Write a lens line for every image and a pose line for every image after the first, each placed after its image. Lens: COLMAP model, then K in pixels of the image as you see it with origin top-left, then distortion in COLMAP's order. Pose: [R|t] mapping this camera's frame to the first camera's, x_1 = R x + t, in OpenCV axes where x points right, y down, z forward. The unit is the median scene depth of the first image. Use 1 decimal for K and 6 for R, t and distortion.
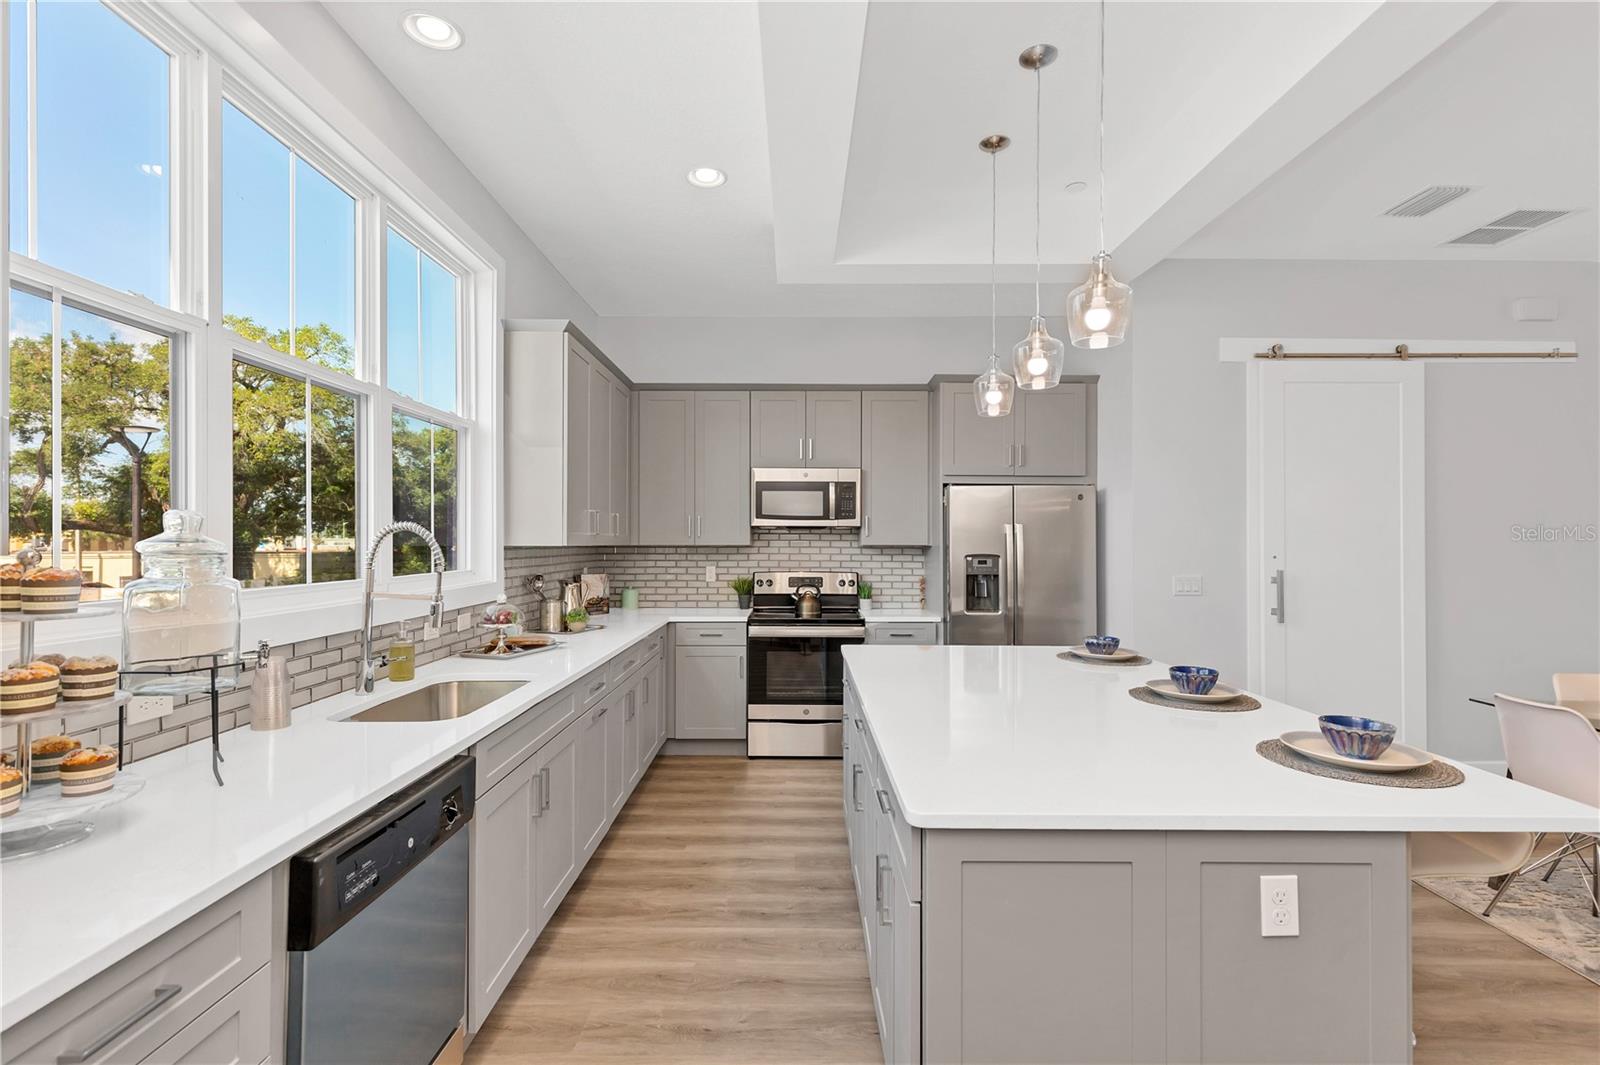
lens RADIAL K [[735.5, 0, 806.9], [0, 735.5, 536.7], [0, 0, 1]] dist [0.001761, -0.002088]
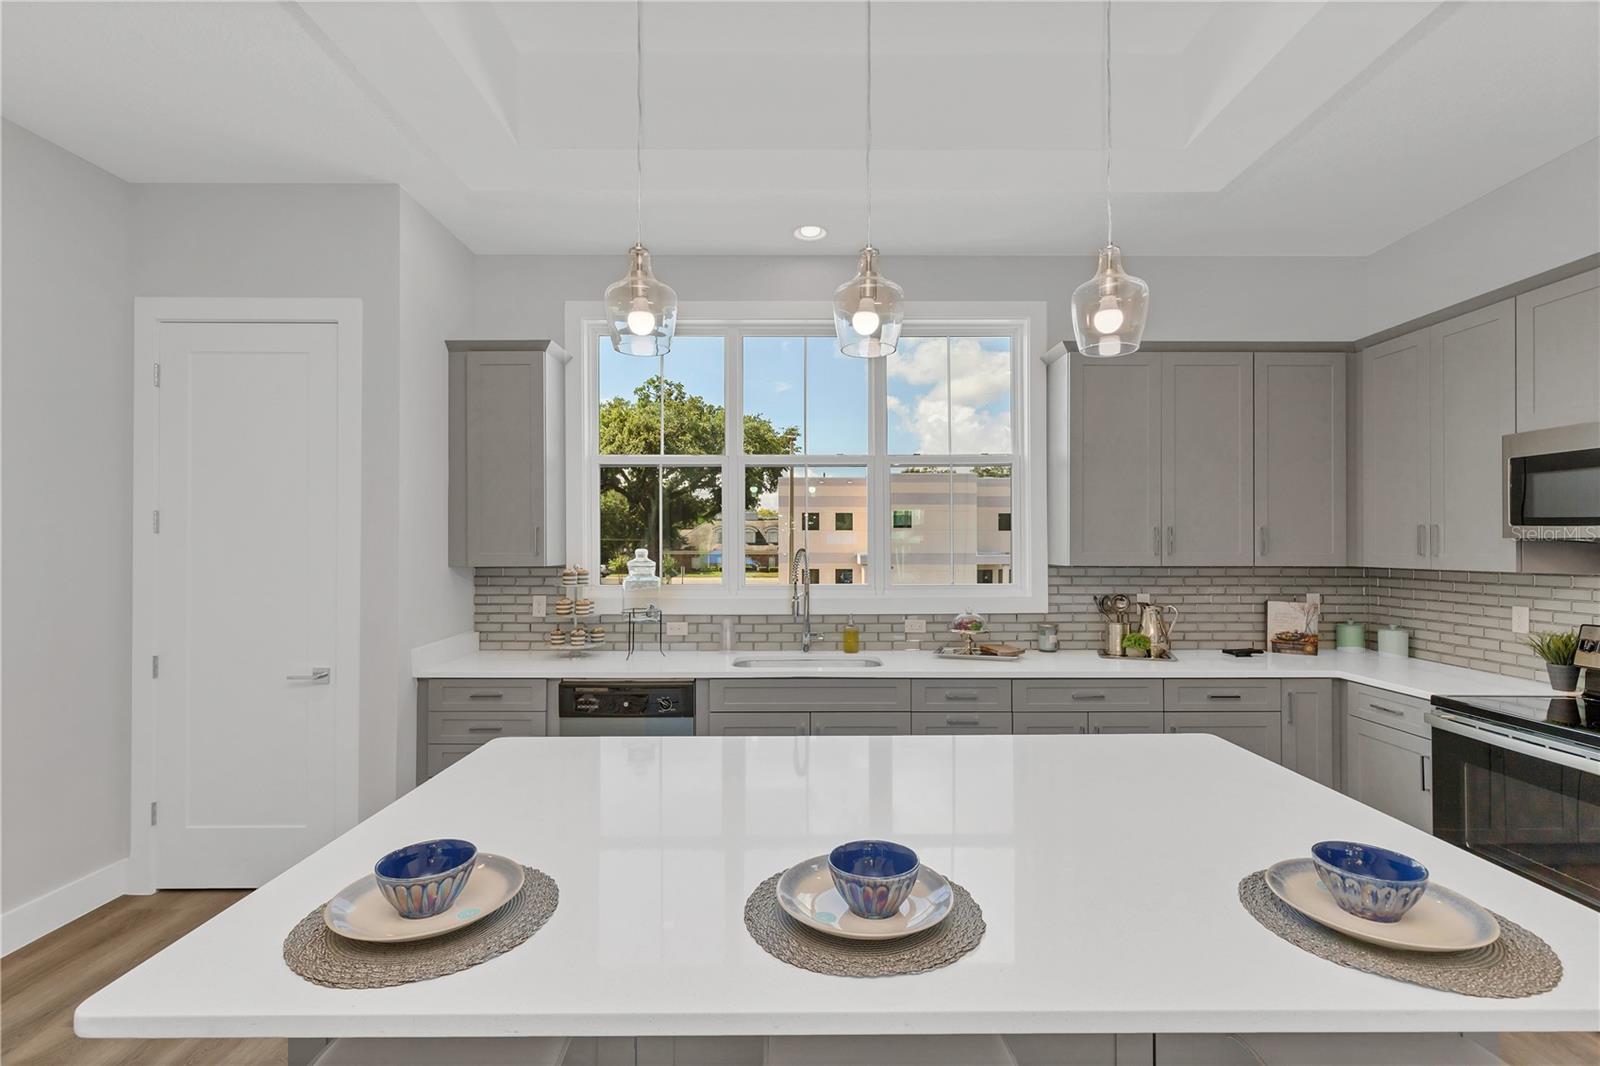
lens RADIAL K [[735.5, 0, 799.9], [0, 735.5, 540.4], [0, 0, 1]] dist [0.001761, -0.002088]
pose [[-0.002864, -0.007471, -0.999968, 0.490647], [0.006179, 0.999953, -0.007488, -0.012343], [0.999977, -0.006201, -0.002818, 0.463718]]
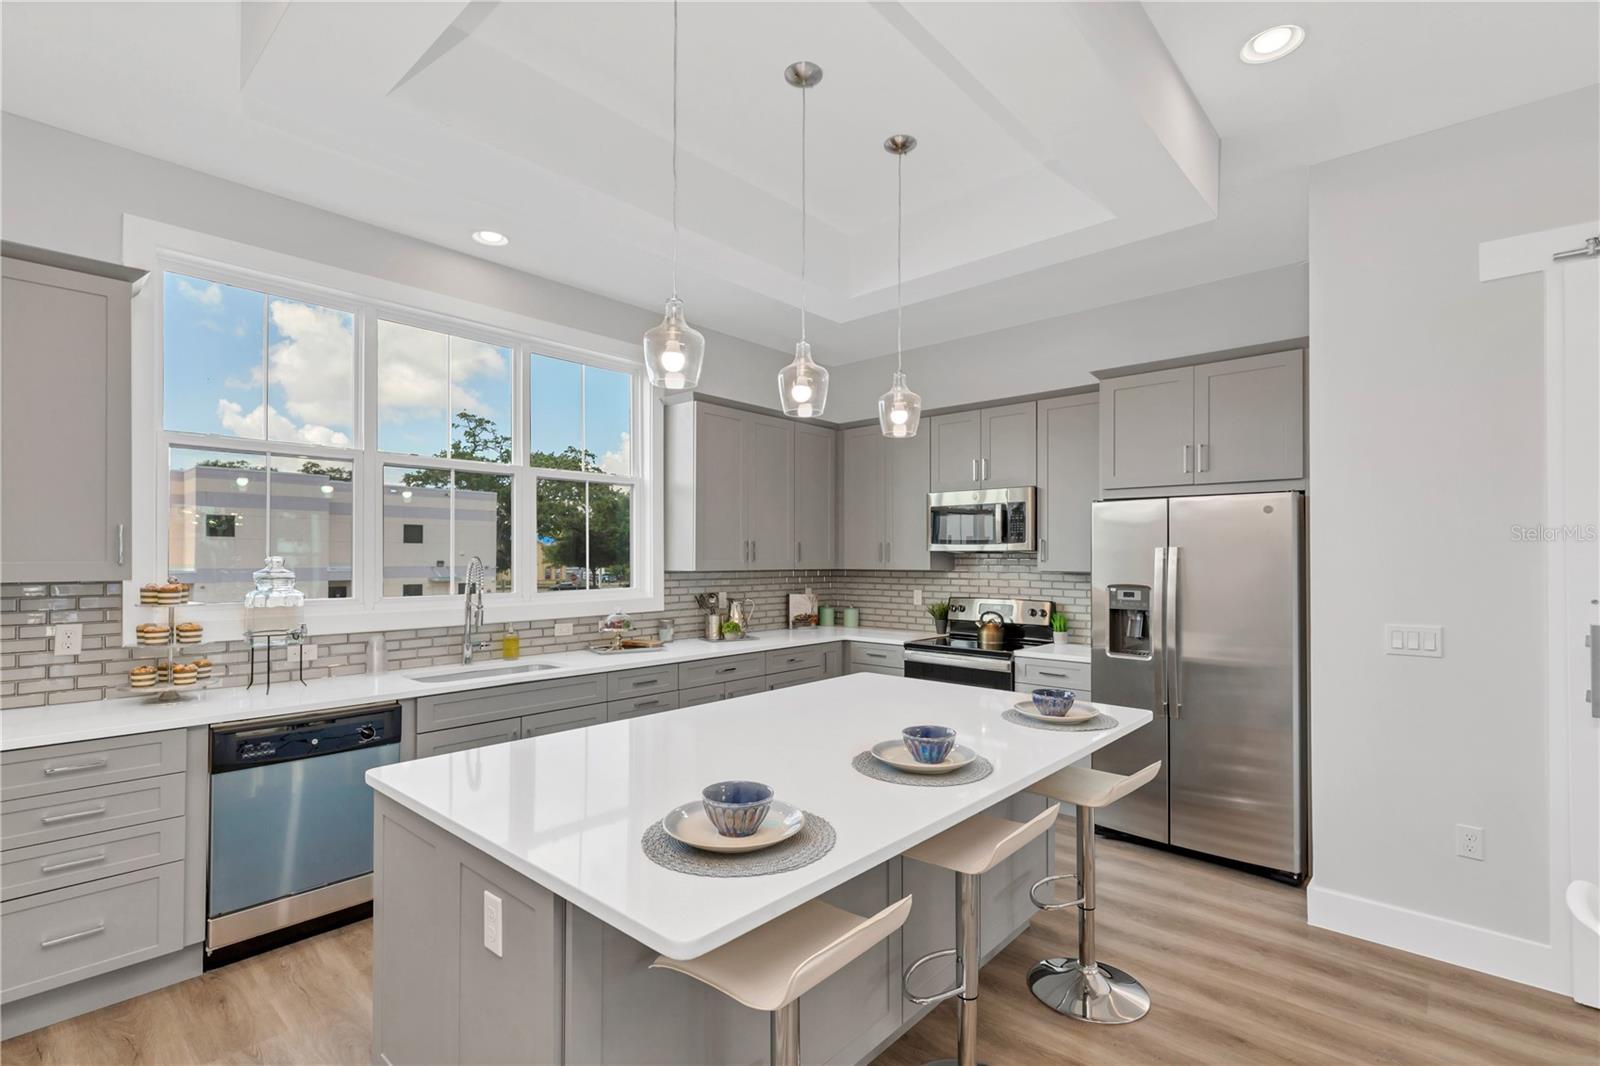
lens RADIAL K [[735.5, 0, 804.2], [0, 735.5, 541.6], [0, 0, 1]] dist [0.001761, -0.002088]
pose [[0.743341, -0.016519, -0.668708, 0.474148], [0.004815, 0.999801, -0.019346, -0.008766], [0.668895, 0.011161, 0.743273, 0.139656]]
